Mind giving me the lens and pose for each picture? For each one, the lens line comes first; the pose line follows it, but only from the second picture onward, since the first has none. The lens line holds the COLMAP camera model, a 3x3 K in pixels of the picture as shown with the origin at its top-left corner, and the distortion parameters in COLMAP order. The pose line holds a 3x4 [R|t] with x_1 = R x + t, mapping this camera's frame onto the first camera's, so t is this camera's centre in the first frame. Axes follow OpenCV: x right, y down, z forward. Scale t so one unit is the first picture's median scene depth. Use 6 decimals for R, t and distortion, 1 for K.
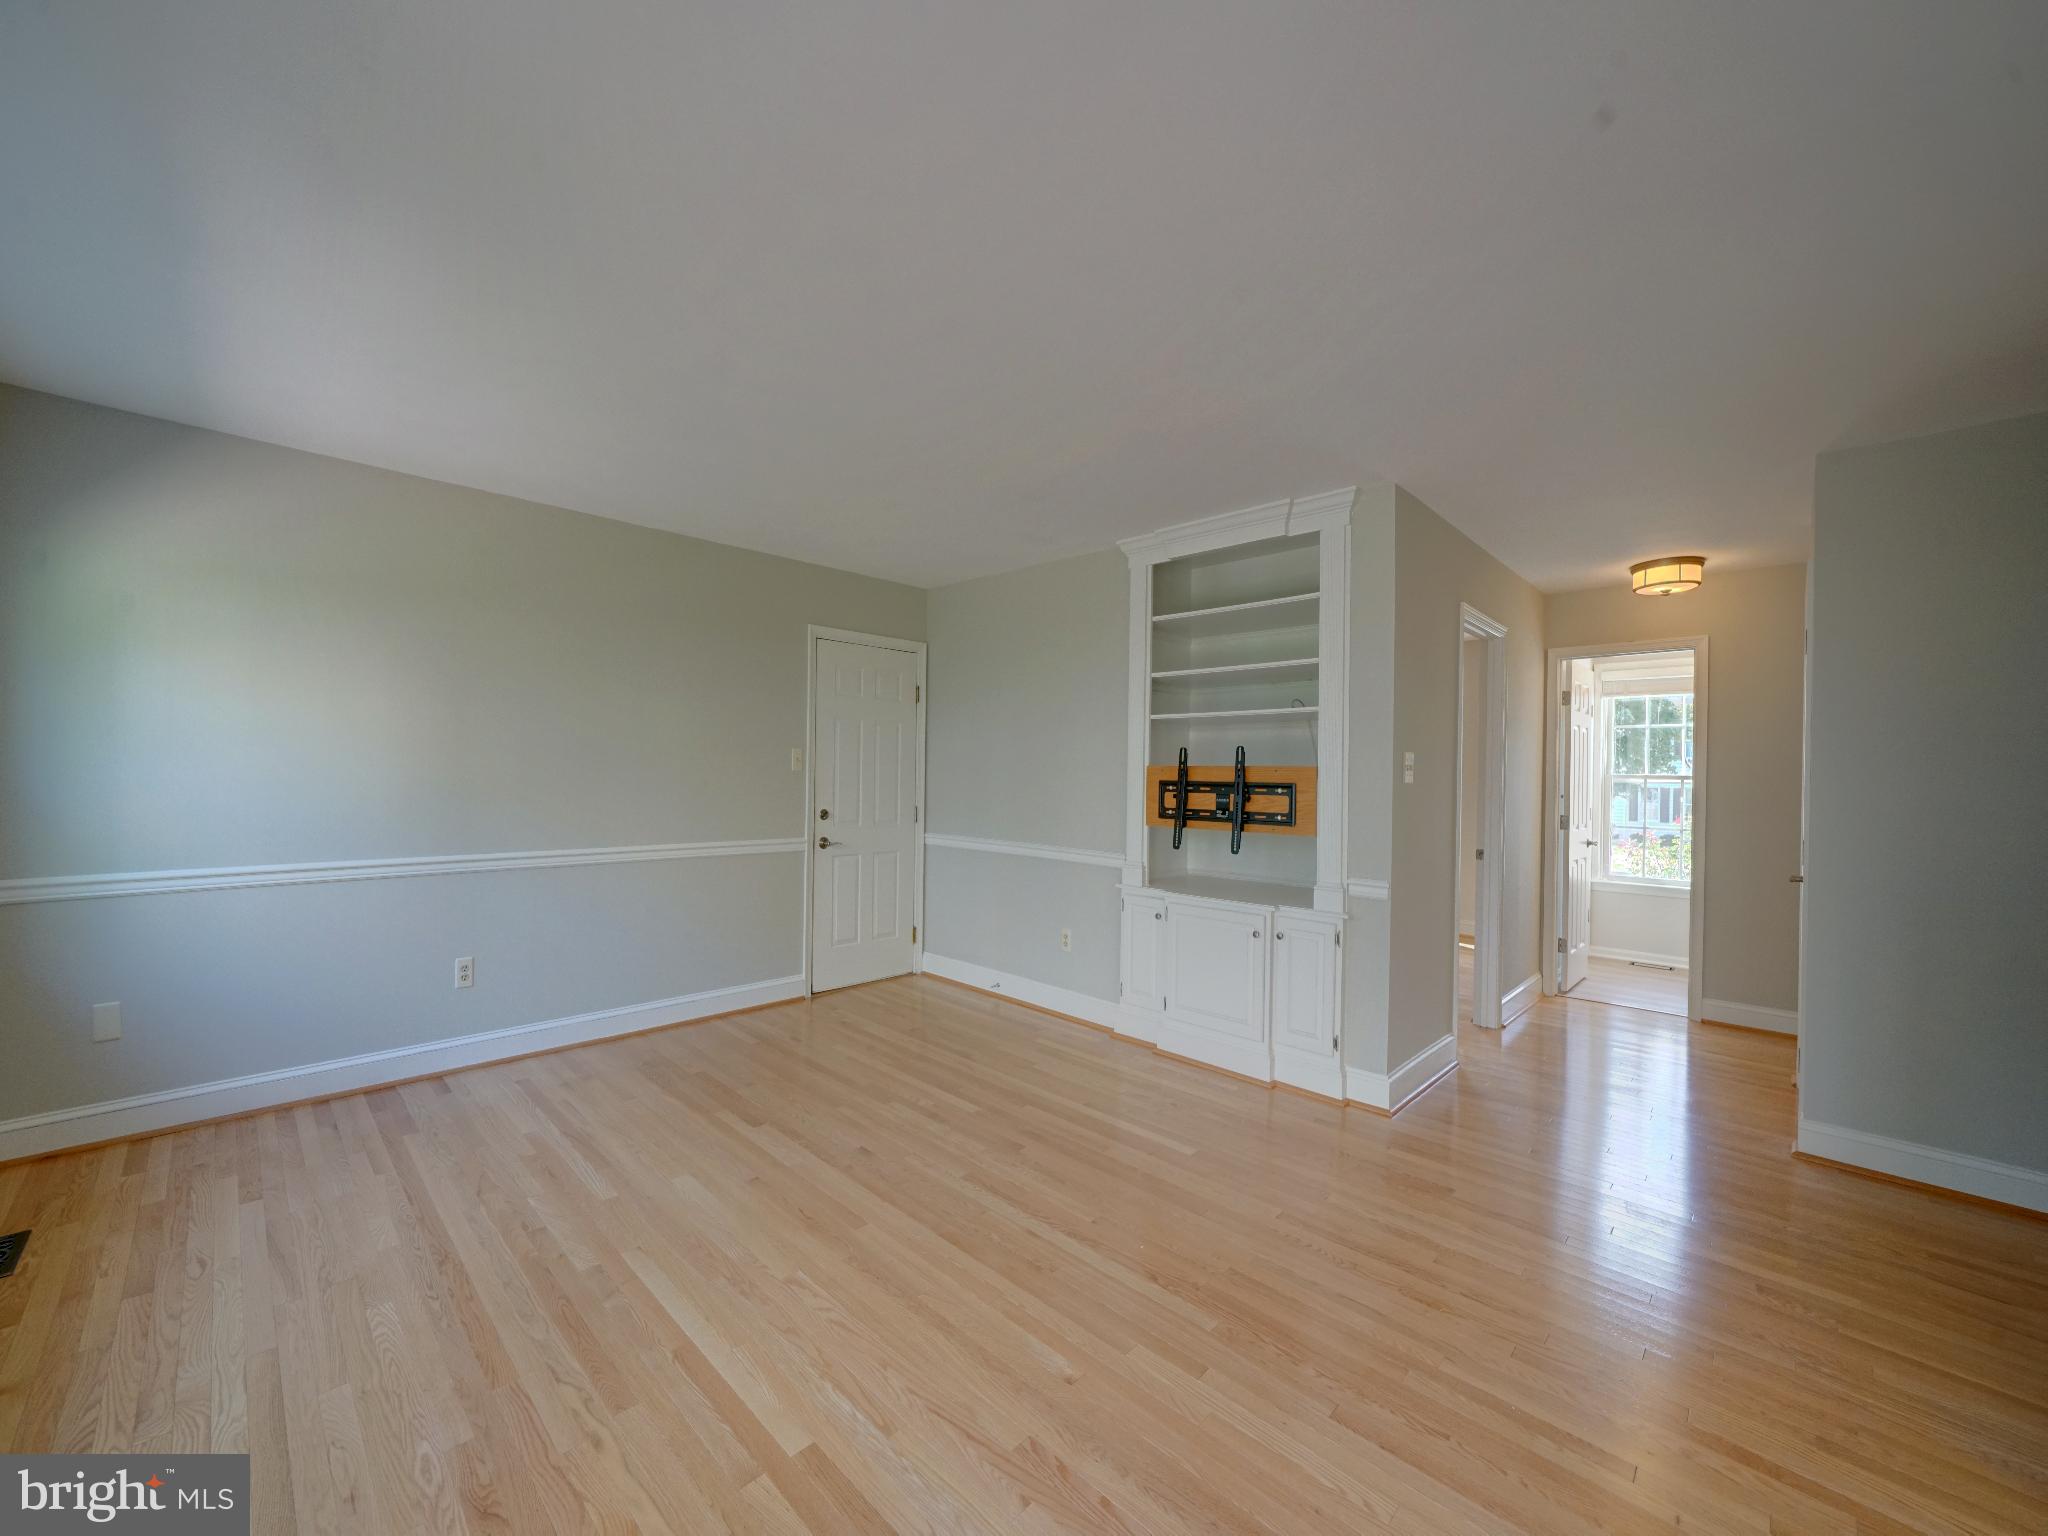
lens RADIAL K [[802.5, 0, 1008.2], [0, 802.5, 770.3], [0, 0, 1]] dist [-0.000508, -0.000182]
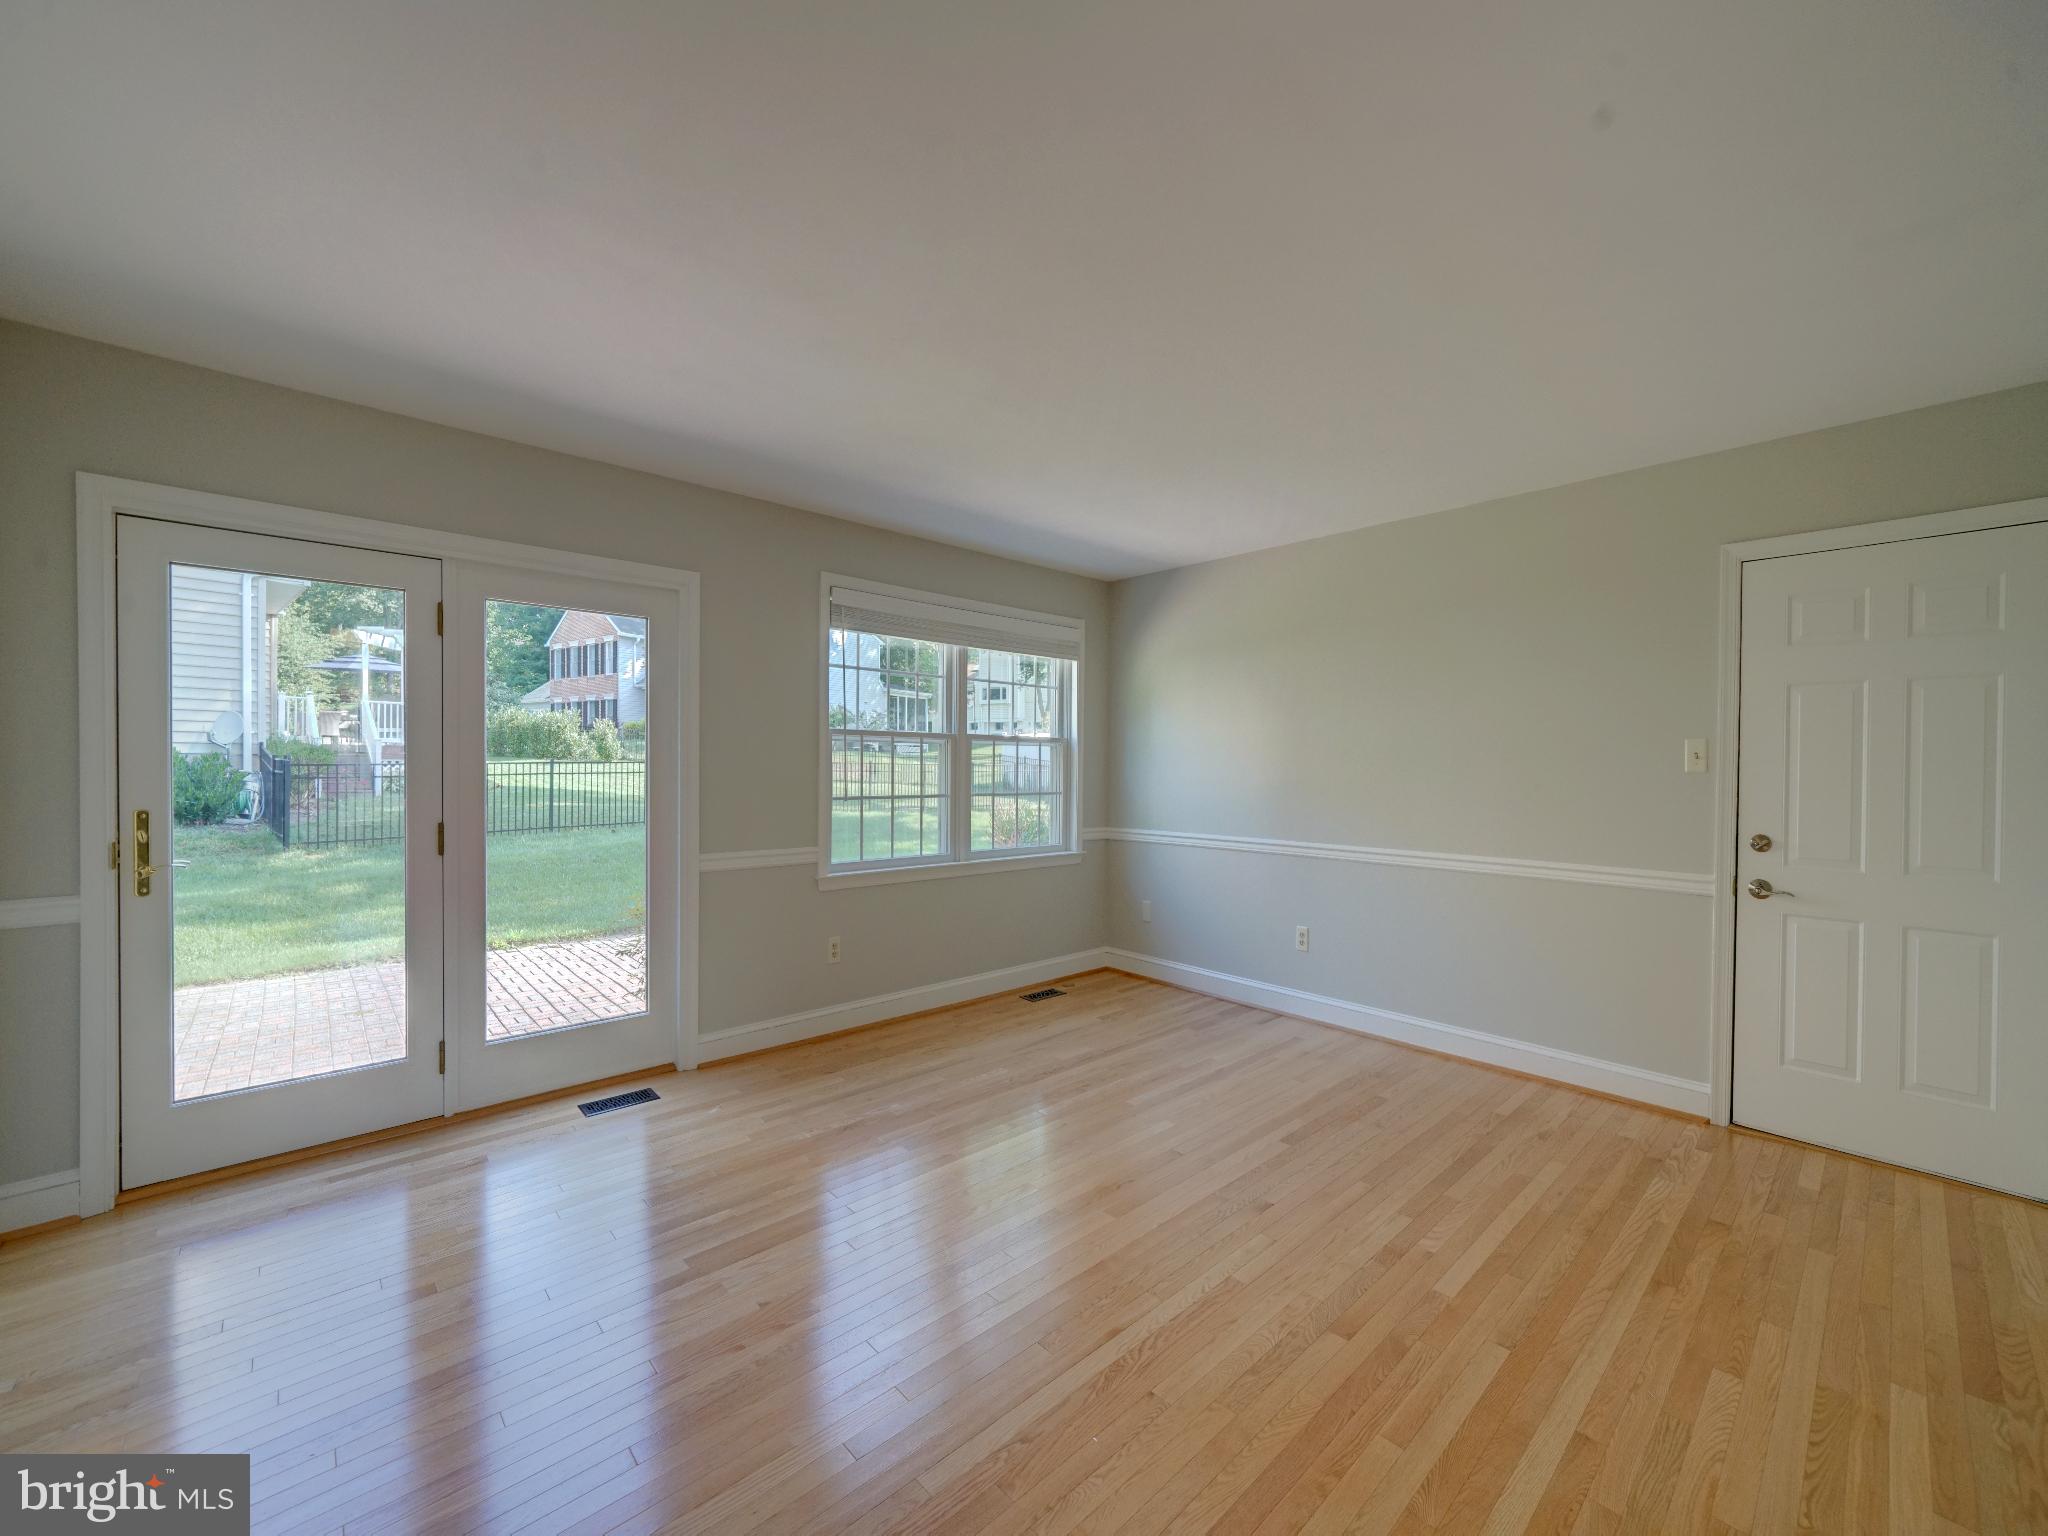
lens RADIAL K [[802.5, 0, 1008.2], [0, 802.5, 770.3], [0, 0, 1]] dist [-0.000508, -0.000182]
pose [[-0.053022, -0.011827, -0.998523, 0.579168], [-0.006032, 0.999915, -0.011524, 0.013598], [0.998575, 0.005412, -0.053089, 0.633774]]
